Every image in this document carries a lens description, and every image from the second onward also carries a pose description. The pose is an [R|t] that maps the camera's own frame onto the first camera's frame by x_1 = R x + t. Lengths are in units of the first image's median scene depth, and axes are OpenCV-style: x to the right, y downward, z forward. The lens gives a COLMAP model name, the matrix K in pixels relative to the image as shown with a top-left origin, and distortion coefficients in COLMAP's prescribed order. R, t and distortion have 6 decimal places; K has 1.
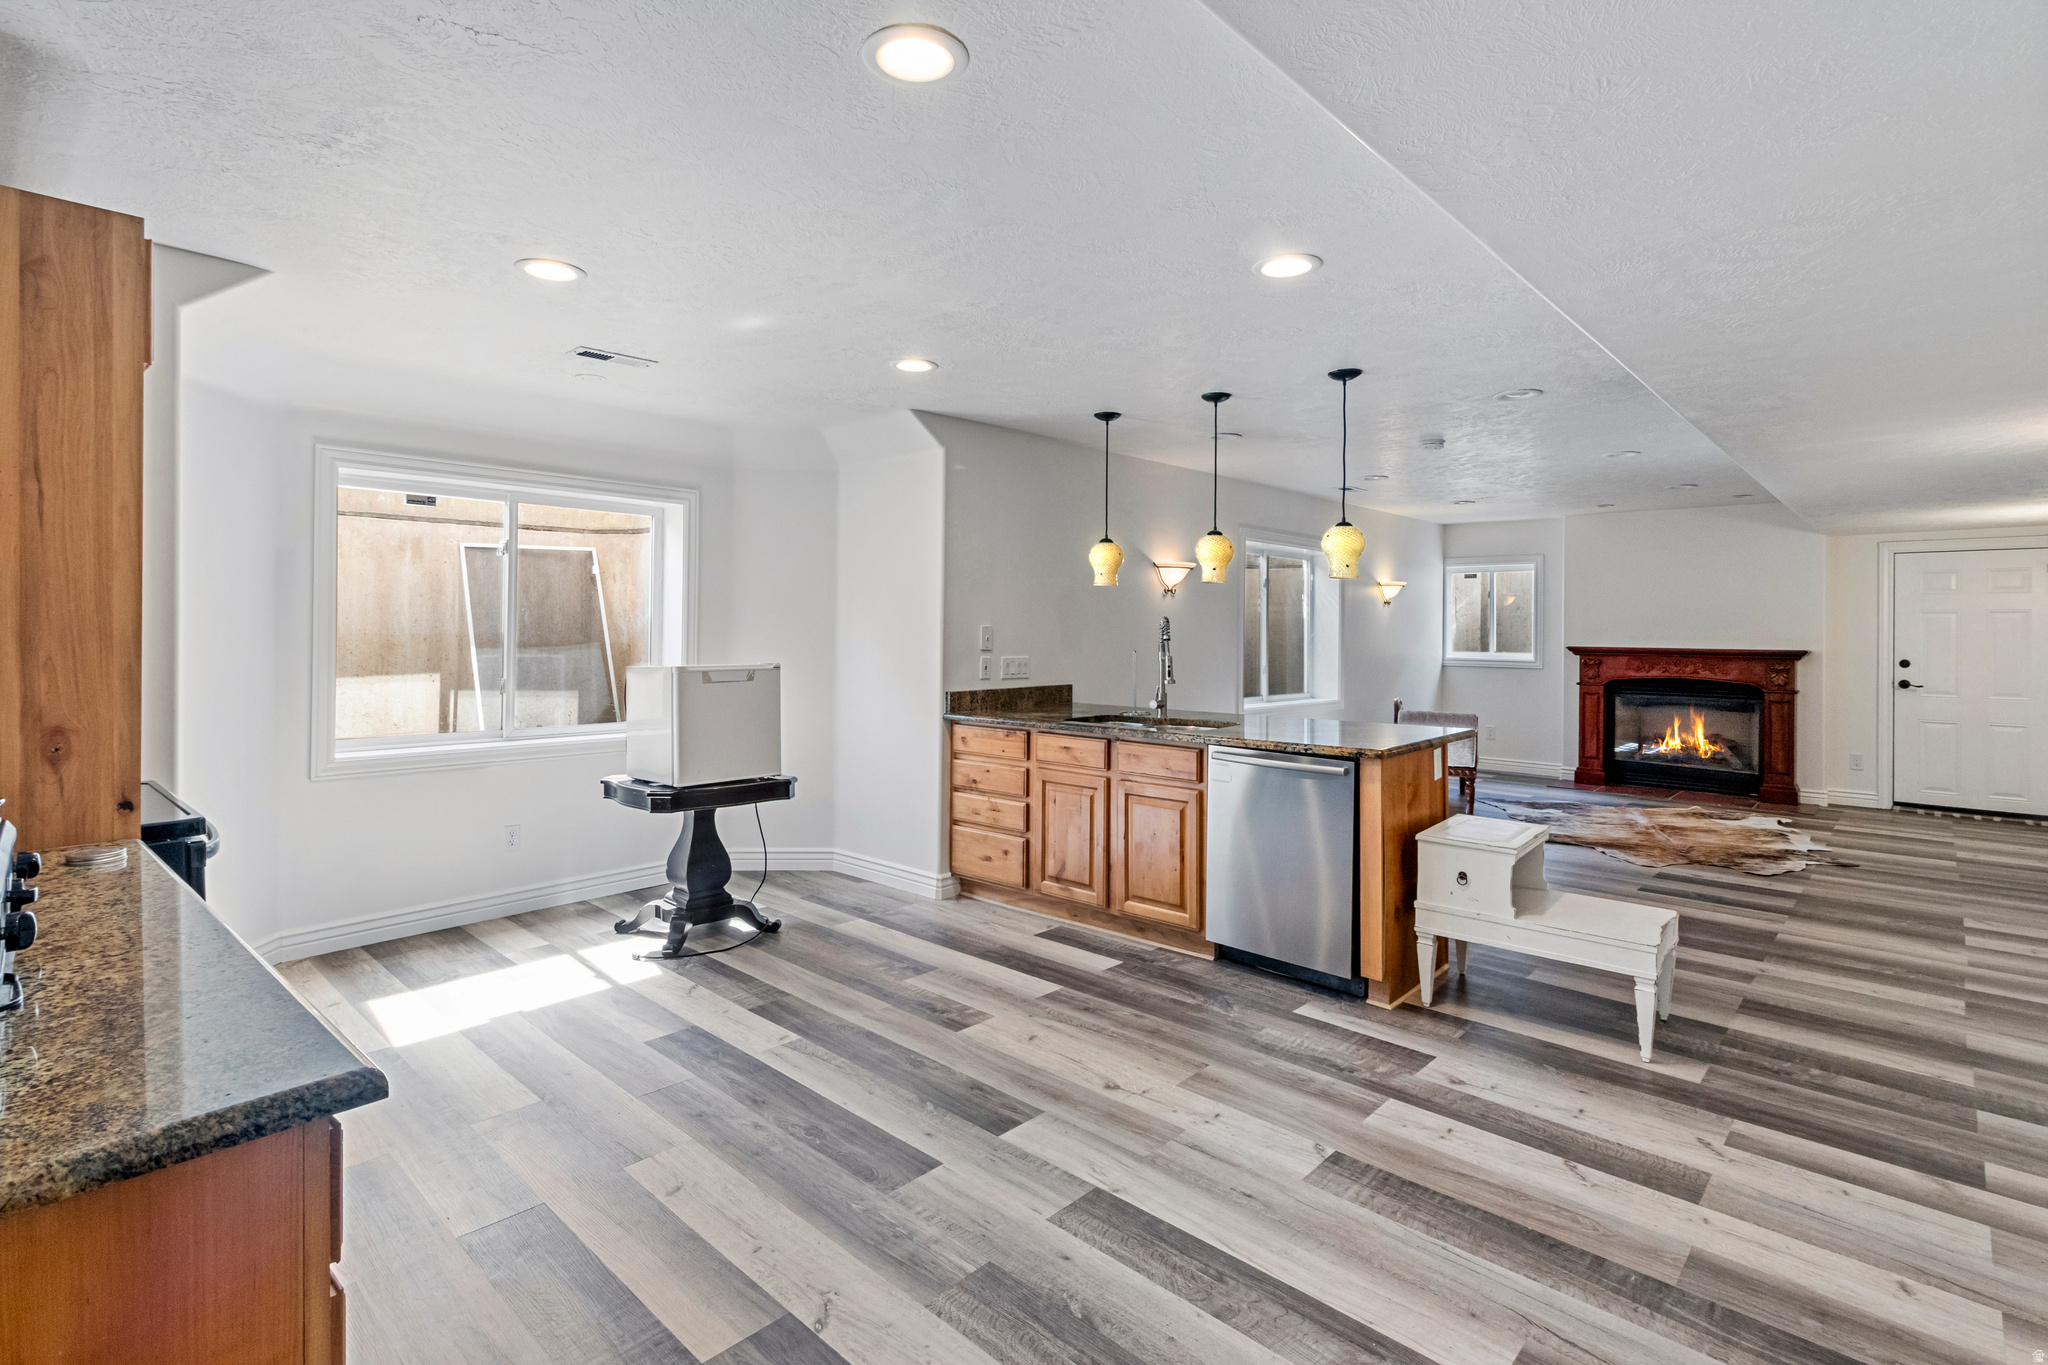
lens RADIAL K [[981.2, 0, 1027.9], [0, 981.2, 623.5], [0, 0, 1]] dist [0.002413, -0.000089]
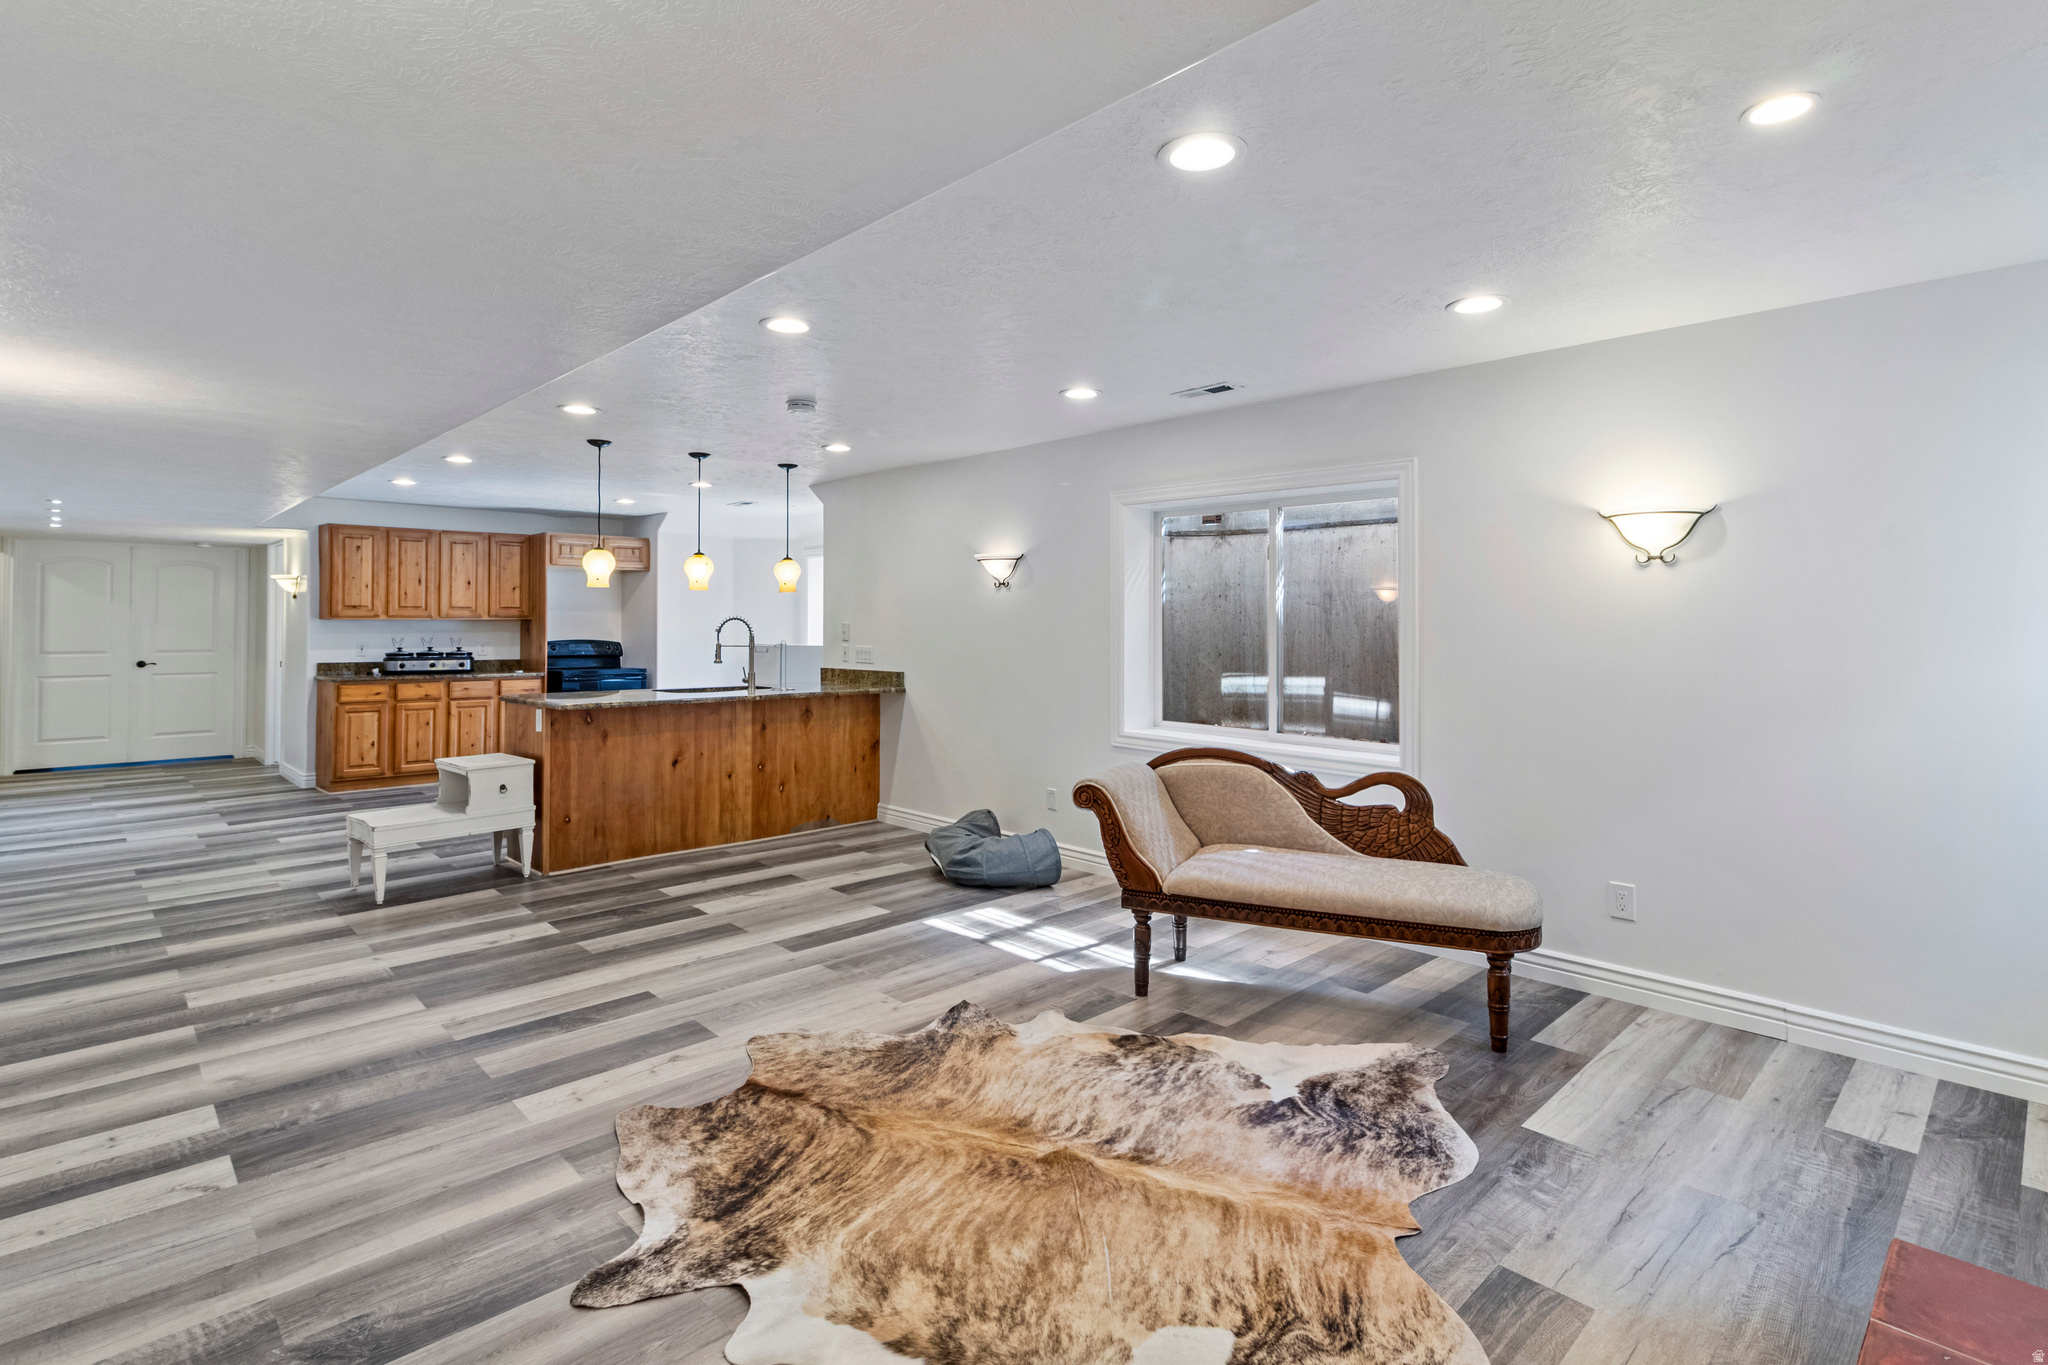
lens RADIAL K [[991.1, 0, 1028.4], [0, 991.1, 602.2], [0, 0, 1]] dist [0.003453, 0.000600]
pose [[-0.049402, -0.027906, -0.998389, 0.981341], [0.001237, 0.999607, -0.028001, 0.009692], [0.998778, -0.002618, -0.049348, 0.968428]]
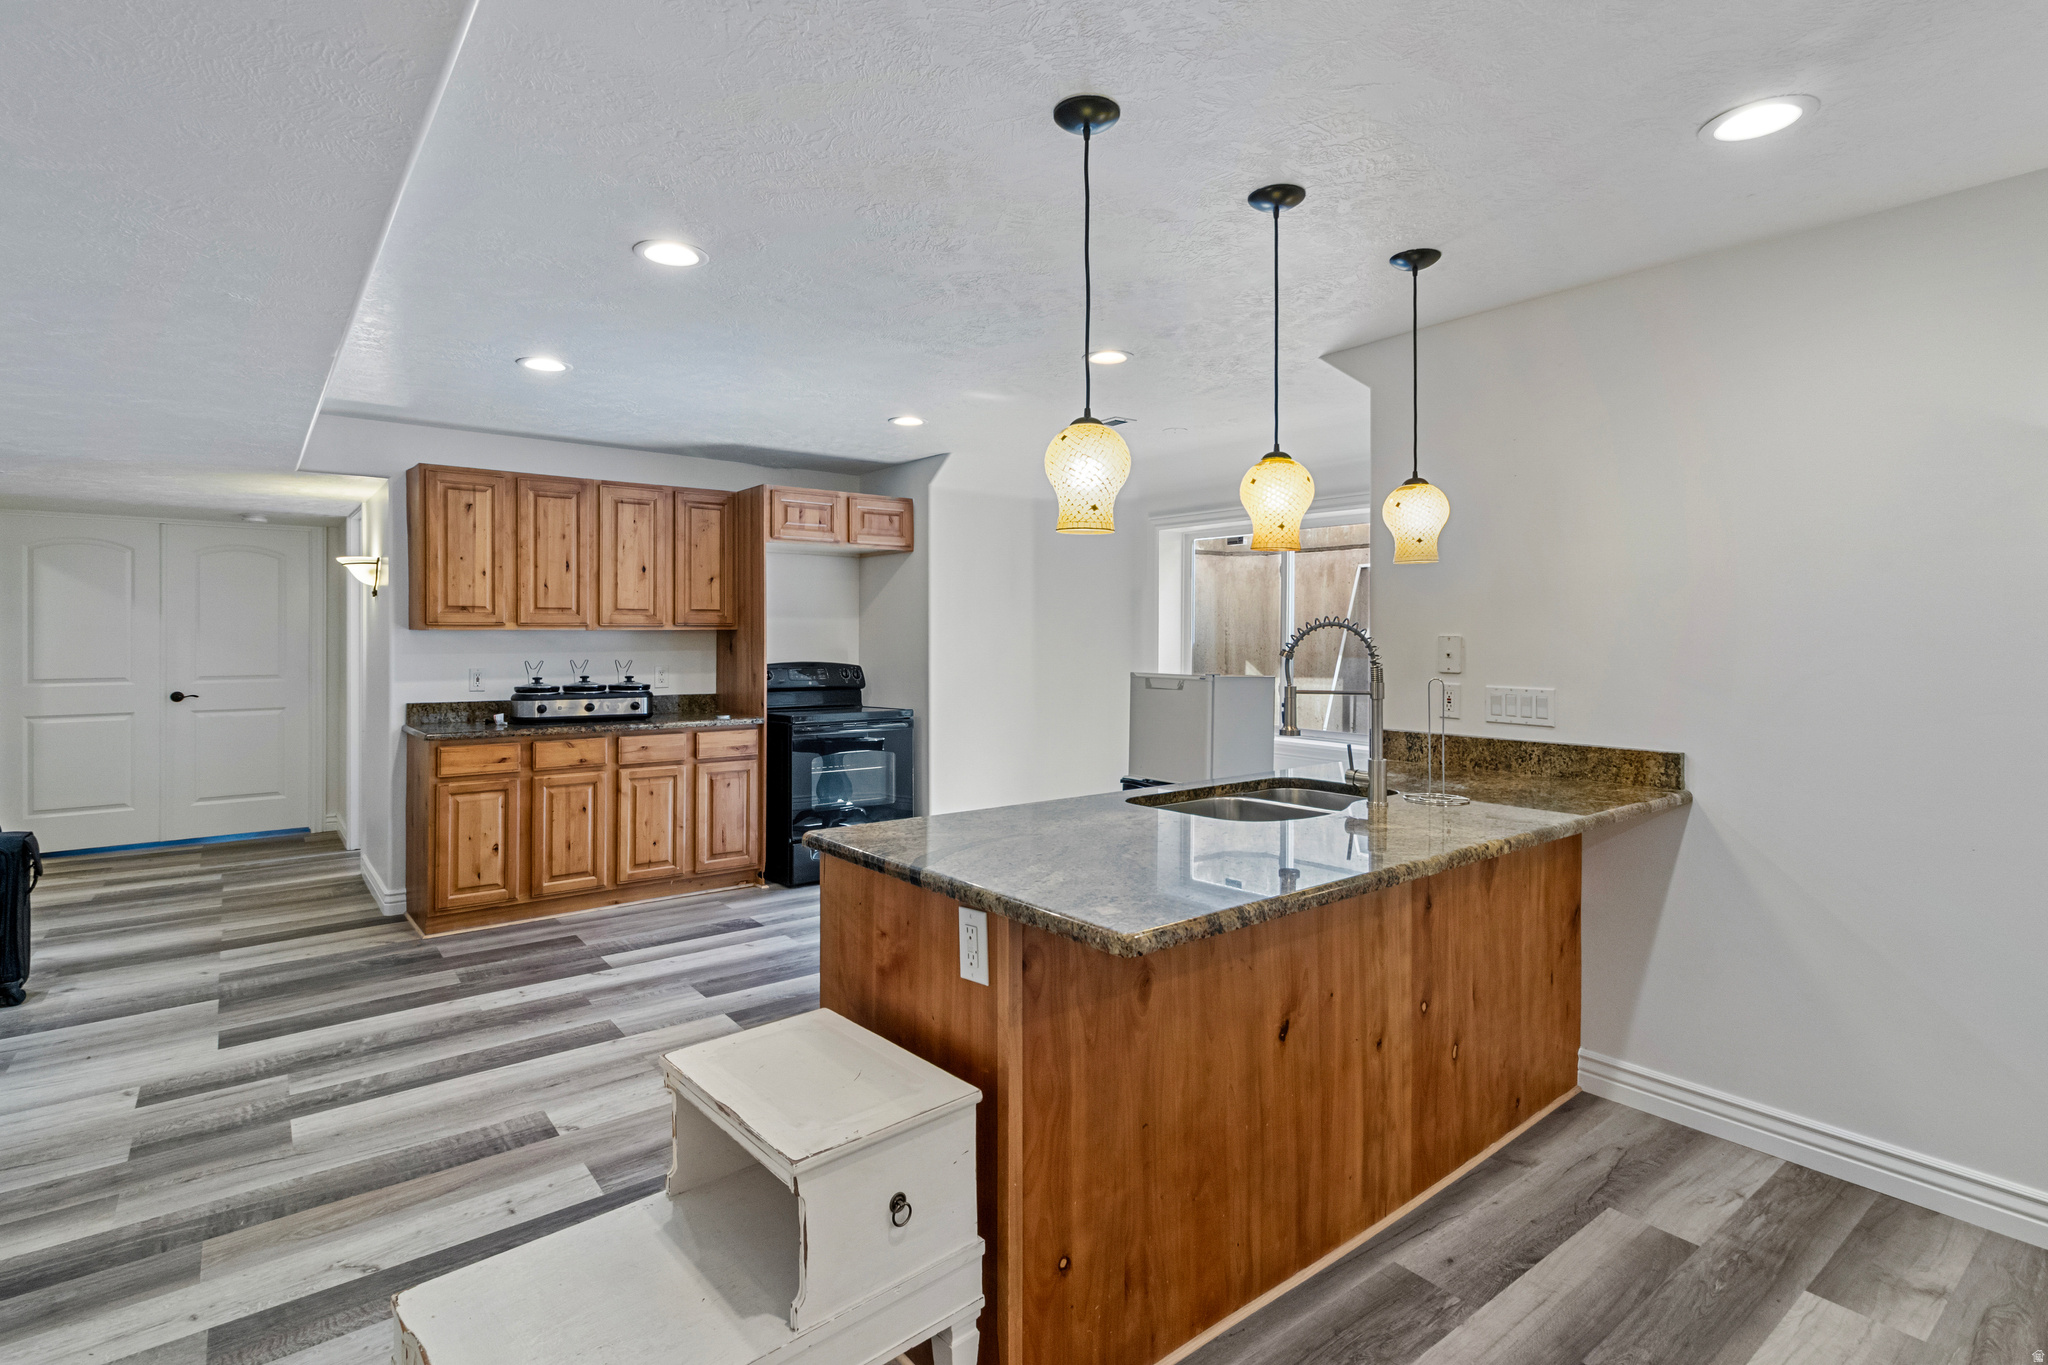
lens RADIAL K [[991.2, 0, 1013.3], [0, 991.2, 628.7], [0, 0, 1]] dist [0.002195, -0.000457]
pose [[-0.157757, -0.013933, -0.987380, 0.468285], [0.001066, 0.999897, -0.014280, 0.005610], [0.987477, -0.003305, -0.157726, 0.599524]]
